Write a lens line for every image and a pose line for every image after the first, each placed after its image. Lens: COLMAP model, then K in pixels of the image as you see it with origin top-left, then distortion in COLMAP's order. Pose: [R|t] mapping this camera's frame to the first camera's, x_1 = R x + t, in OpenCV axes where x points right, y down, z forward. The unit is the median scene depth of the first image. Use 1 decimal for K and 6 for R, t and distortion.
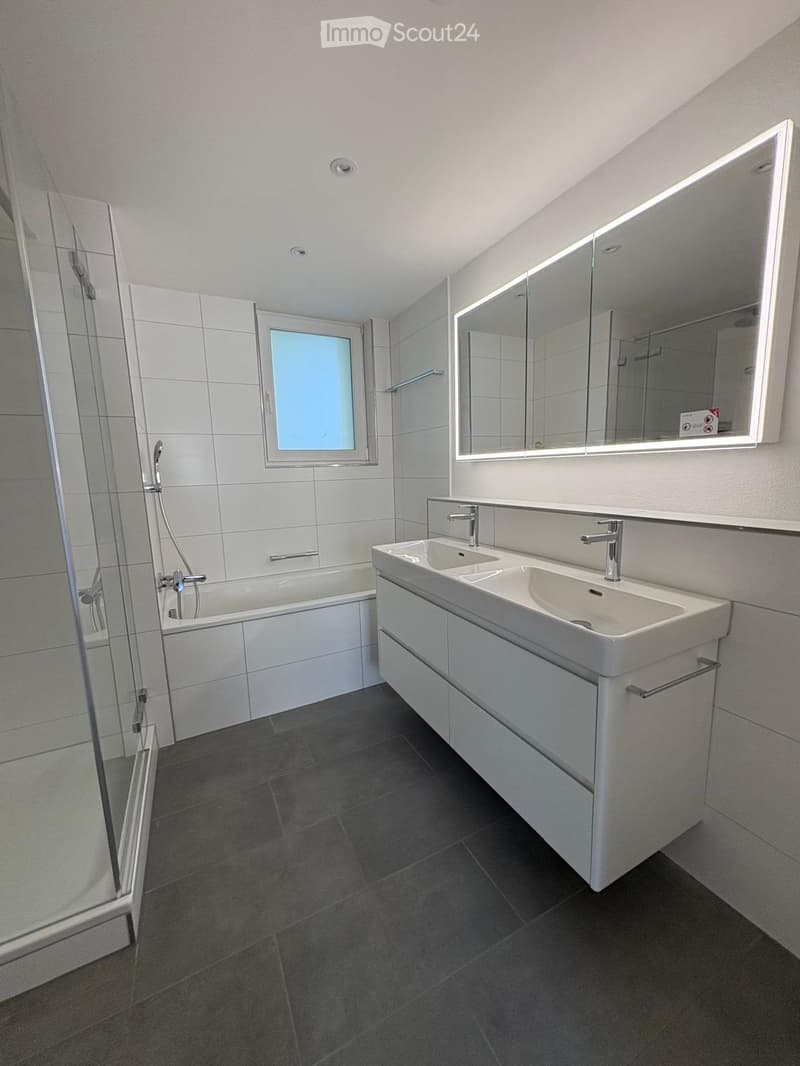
lens RADIAL K [[427.2, 0, 400.0], [0, 427.2, 533.0], [0, 0, 1]] dist [0.004881, -0.000290]
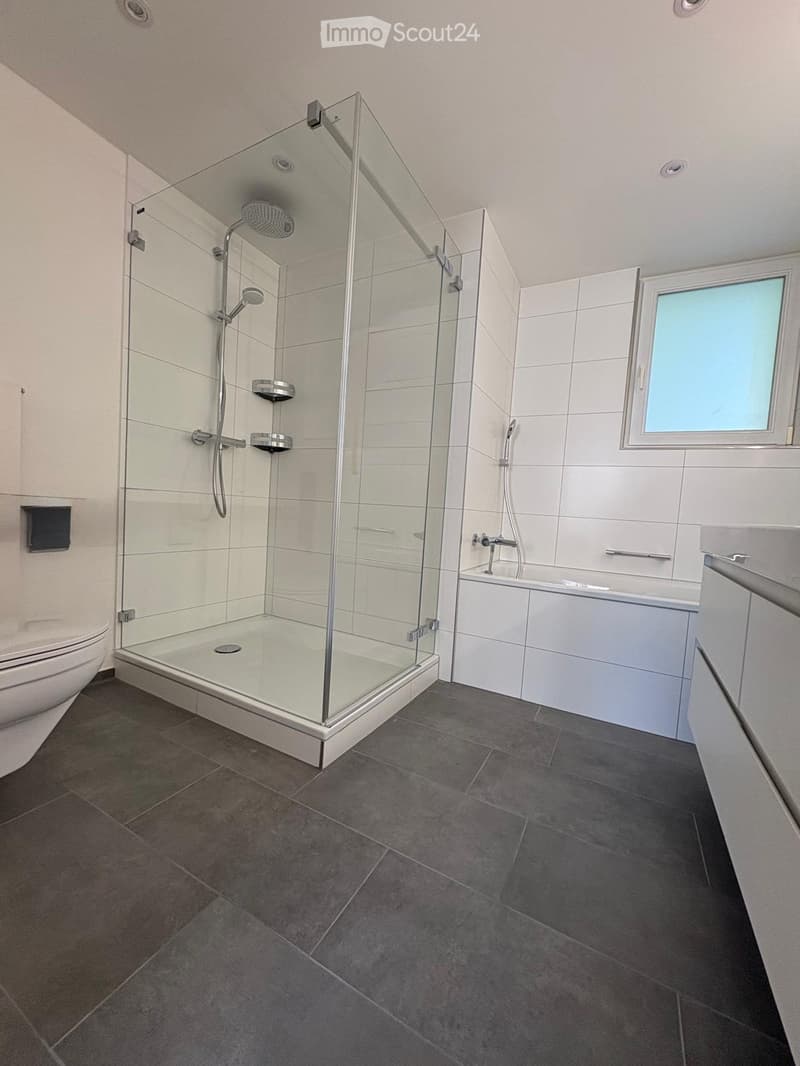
lens RADIAL K [[427.2, 0, 400.0], [0, 427.2, 533.0], [0, 0, 1]] dist [0.004881, -0.000290]
pose [[0.564765, 0.110938, -0.817761, 0.277739], [-0.200622, 0.979652, -0.005654, 0.183920], [0.800494, 0.167254, 0.575530, 0.256706]]
